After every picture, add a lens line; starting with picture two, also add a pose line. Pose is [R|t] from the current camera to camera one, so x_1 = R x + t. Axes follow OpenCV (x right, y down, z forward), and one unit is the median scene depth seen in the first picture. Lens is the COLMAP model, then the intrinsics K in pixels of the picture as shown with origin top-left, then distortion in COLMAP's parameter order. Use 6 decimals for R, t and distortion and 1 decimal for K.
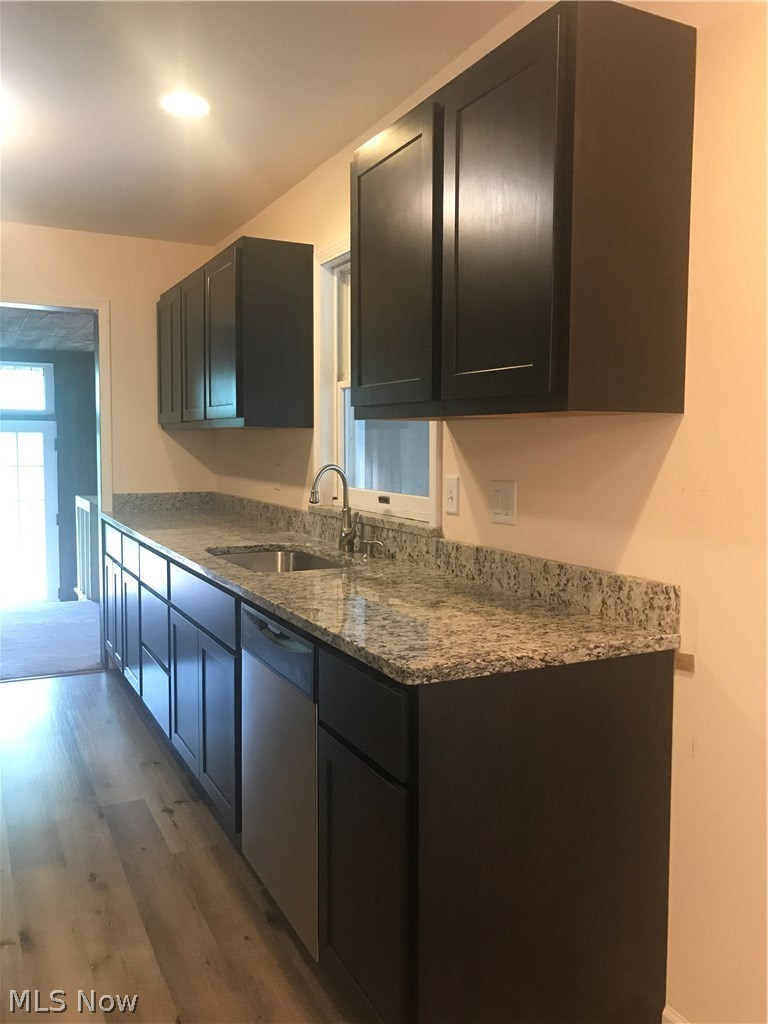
lens RADIAL K [[855.3, 0, 384.0], [0, 855.3, 512.0], [0, 0, 1]] dist [0.112449, -0.004500]
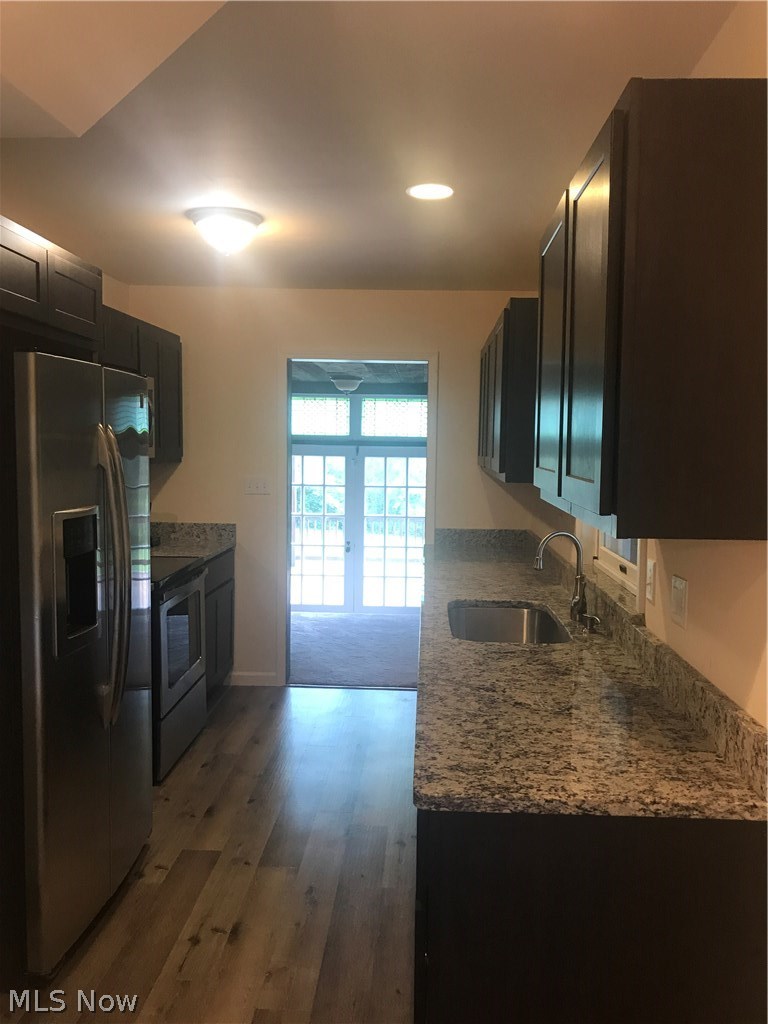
lens RADIAL K [[855.4, 0, 384.0], [0, 855.4, 512.0], [0, 0, 1]] dist [0.073193, 0.000026]
pose [[0.880915, 0.045074, -0.471124, 0.398725], [-0.047921, 0.998833, 0.005957, -0.132296], [0.470842, 0.017329, 0.882047, 0.069960]]
